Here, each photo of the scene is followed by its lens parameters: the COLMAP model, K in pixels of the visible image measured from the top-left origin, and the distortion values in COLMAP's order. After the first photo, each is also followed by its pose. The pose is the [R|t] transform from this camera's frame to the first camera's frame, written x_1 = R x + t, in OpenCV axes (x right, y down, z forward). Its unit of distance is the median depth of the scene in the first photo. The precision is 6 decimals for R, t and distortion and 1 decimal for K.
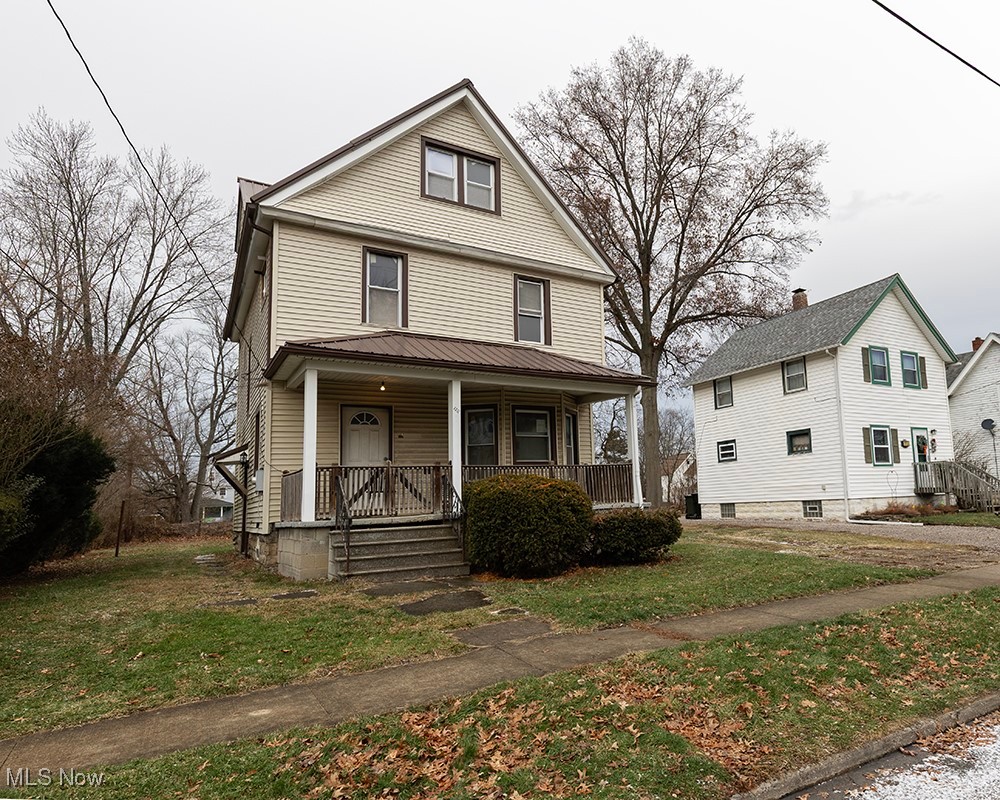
lens RADIAL K [[486.6, 0, 500.0], [0, 486.6, 400.0], [0, 0, 1]] dist [0.004423, 0.000060]
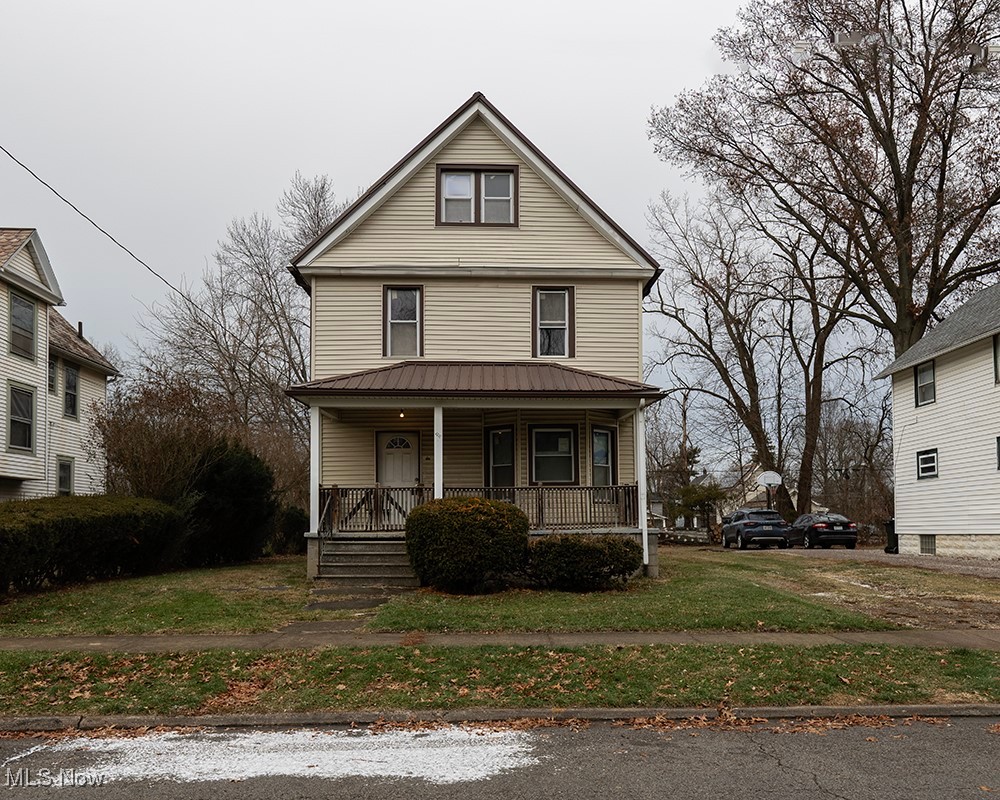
lens RADIAL K [[528.5, 0, 462.0], [0, 528.5, 441.5], [0, 0, 1]] dist [-0.012457, 0.000163]
pose [[0.905196, -0.029862, -0.423943, 0.339293], [0.055859, 0.997234, 0.049025, -0.014418], [0.421307, -0.068058, 0.904361, -0.014138]]
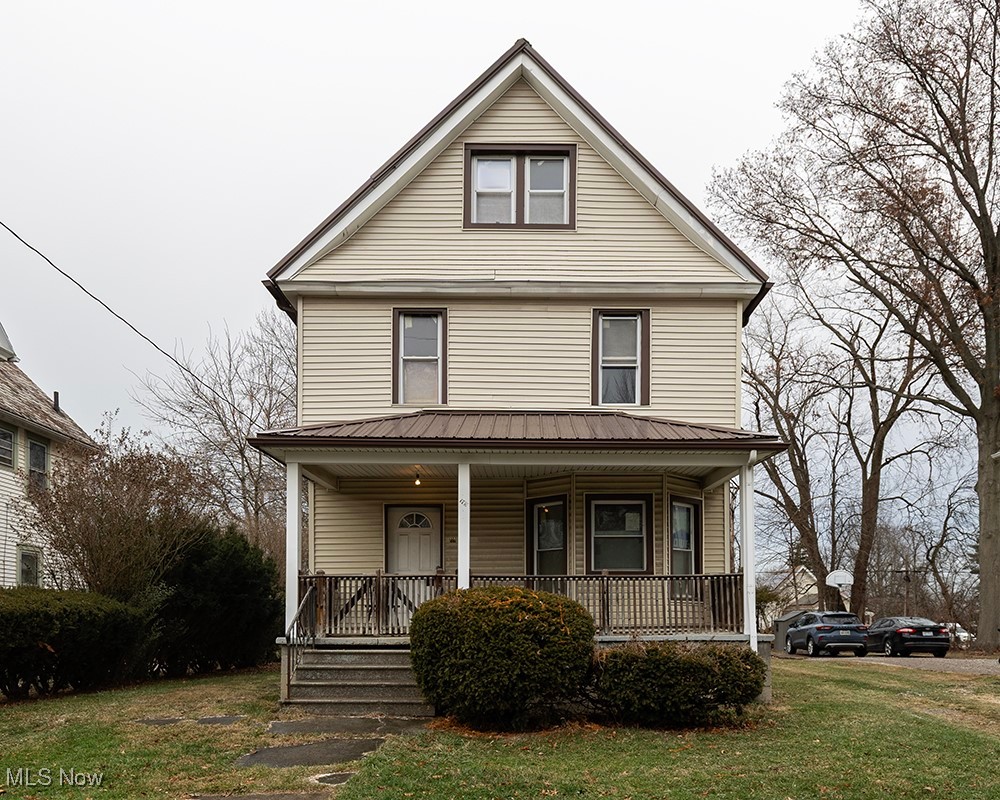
lens RADIAL K [[561.7, 0, 504.4], [0, 561.7, 558.0], [0, 0, 1]] dist [0.009957, -0.000917]
pose [[0.908794, -0.010313, -0.417117, 0.254646], [0.049587, 0.995279, 0.083430, 0.027704], [0.414288, -0.096504, 0.905015, 0.171194]]
